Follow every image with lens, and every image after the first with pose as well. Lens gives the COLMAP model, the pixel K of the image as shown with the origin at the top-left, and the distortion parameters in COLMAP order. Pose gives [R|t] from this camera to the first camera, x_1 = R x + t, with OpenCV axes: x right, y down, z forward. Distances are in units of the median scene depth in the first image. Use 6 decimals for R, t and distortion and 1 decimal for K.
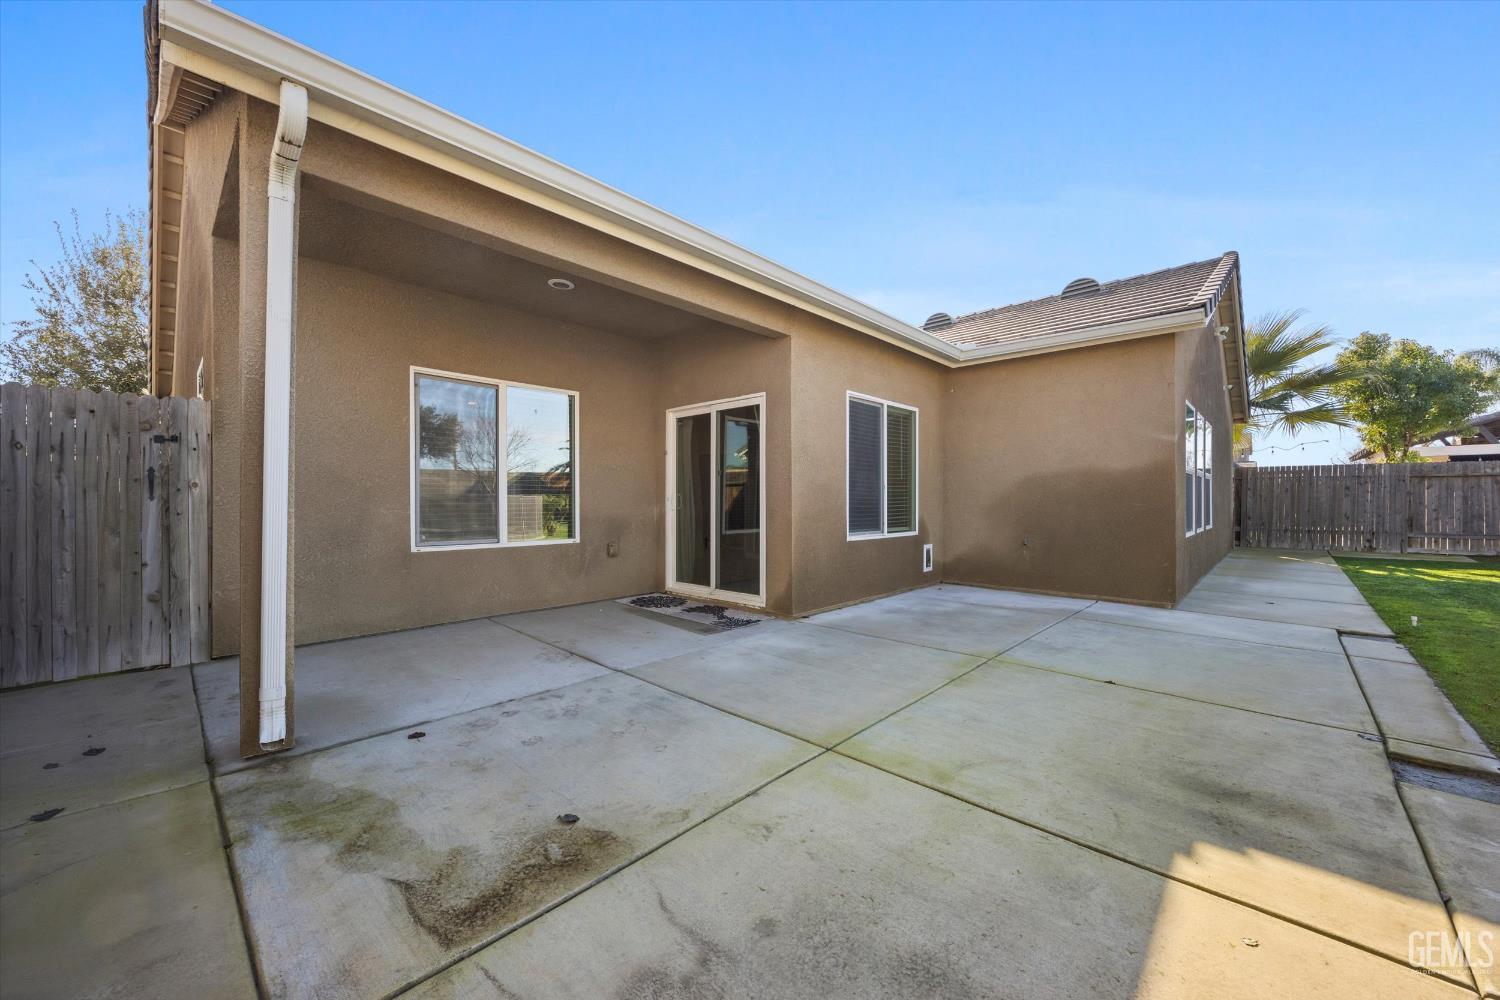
lens RADIAL K [[570.3, 0, 754.5], [0, 570.3, 503.8], [0, 0, 1]] dist [-0.002130, -0.000002]
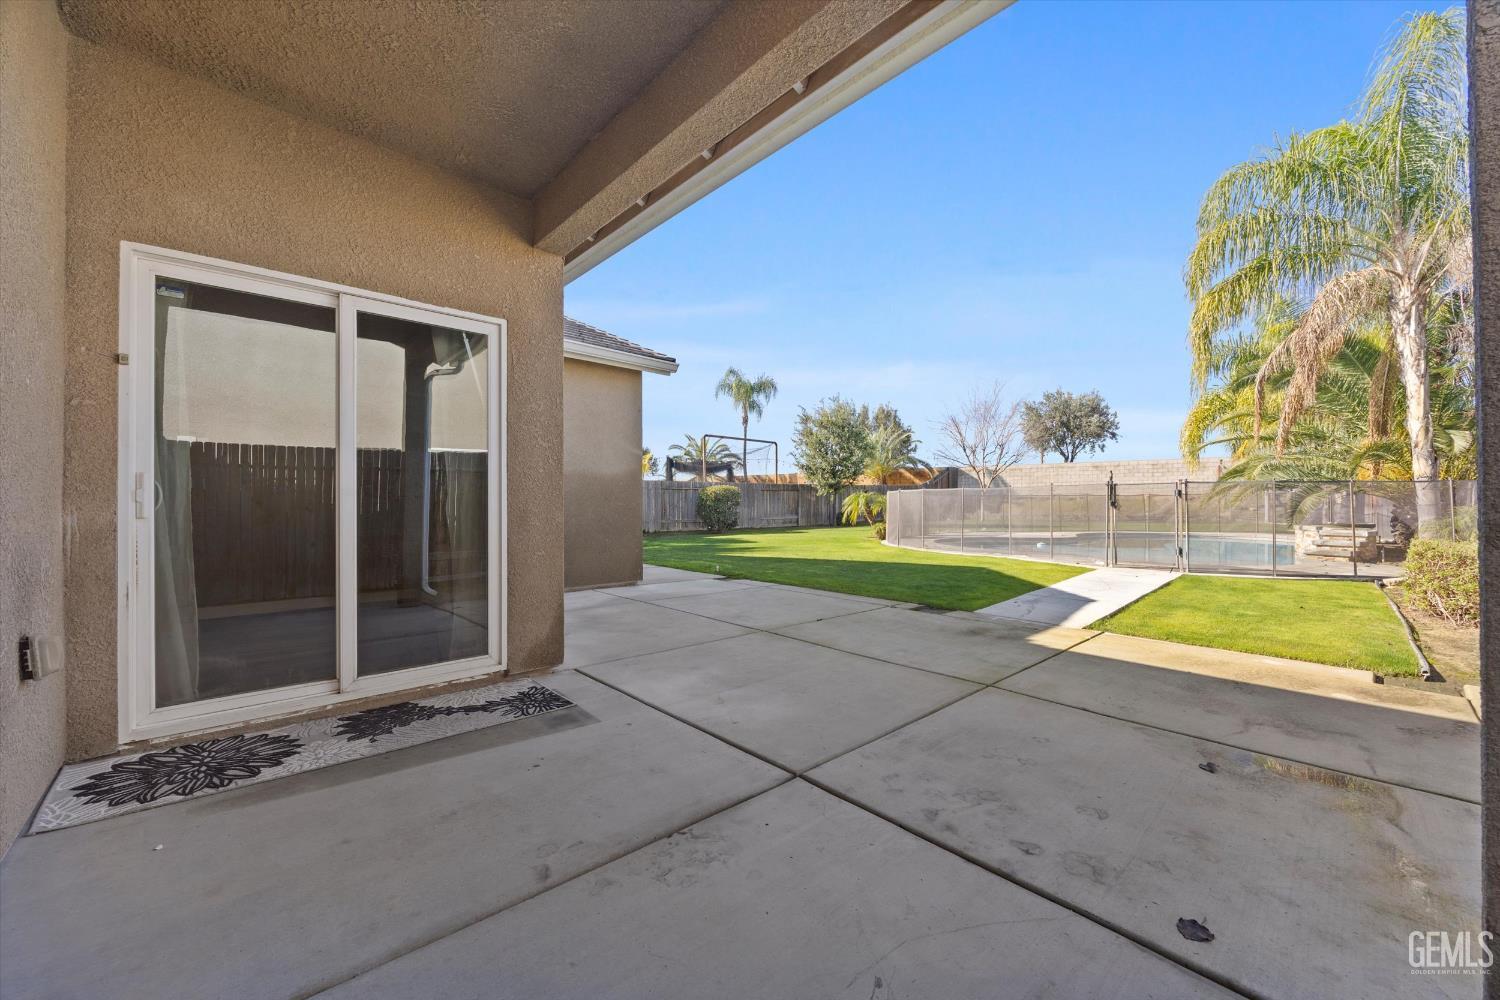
lens RADIAL K [[570.3, 0, 754.5], [0, 570.3, 503.8], [0, 0, 1]] dist [-0.002130, -0.000002]
pose [[0.066091, 0.003931, 0.997806, -0.992294], [0.007384, 0.999963, -0.004428, 0.012935], [-0.997786, 0.007661, 0.066060, 1.186317]]
